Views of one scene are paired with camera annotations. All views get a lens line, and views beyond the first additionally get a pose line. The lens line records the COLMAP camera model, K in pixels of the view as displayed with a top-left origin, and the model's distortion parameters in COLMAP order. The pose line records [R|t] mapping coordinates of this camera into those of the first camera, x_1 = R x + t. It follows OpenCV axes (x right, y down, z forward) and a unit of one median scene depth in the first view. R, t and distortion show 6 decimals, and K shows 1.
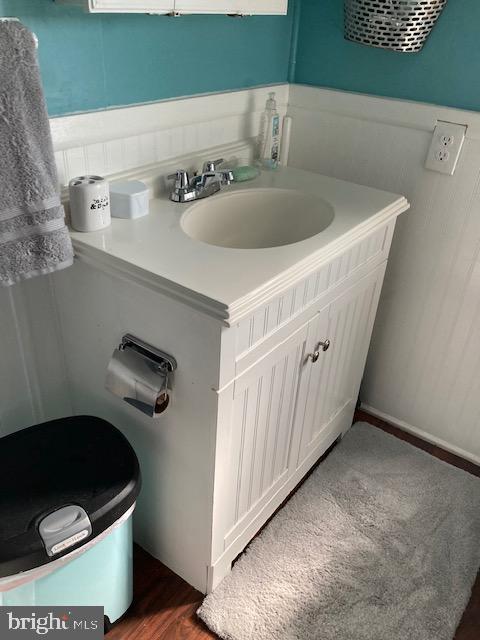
lens RADIAL K [[526.0, 0, 246.2], [0, 526.0, 325.5], [0, 0, 1]] dist [0.009298, -0.015350]
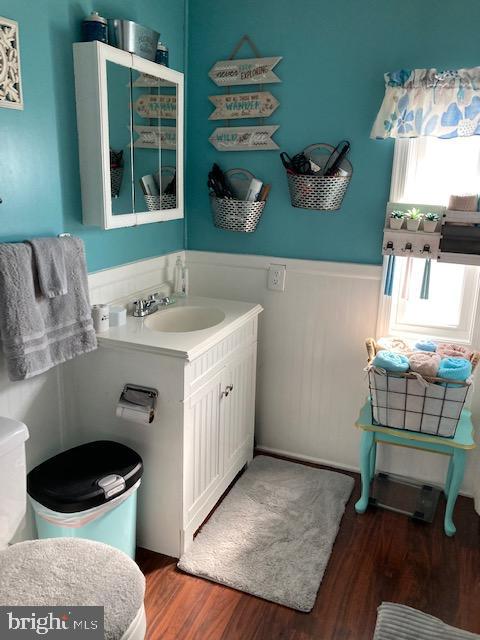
lens RADIAL K [[526.0, 0, 237.7], [0, 526.0, 317.9], [0, 0, 1]] dist [0.009298, -0.015350]
pose [[0.968152, -0.096420, 0.231054, -0.209499], [0.157095, 0.952538, -0.260753, 0.277556], [-0.194946, 0.288746, 0.937348, -0.712188]]
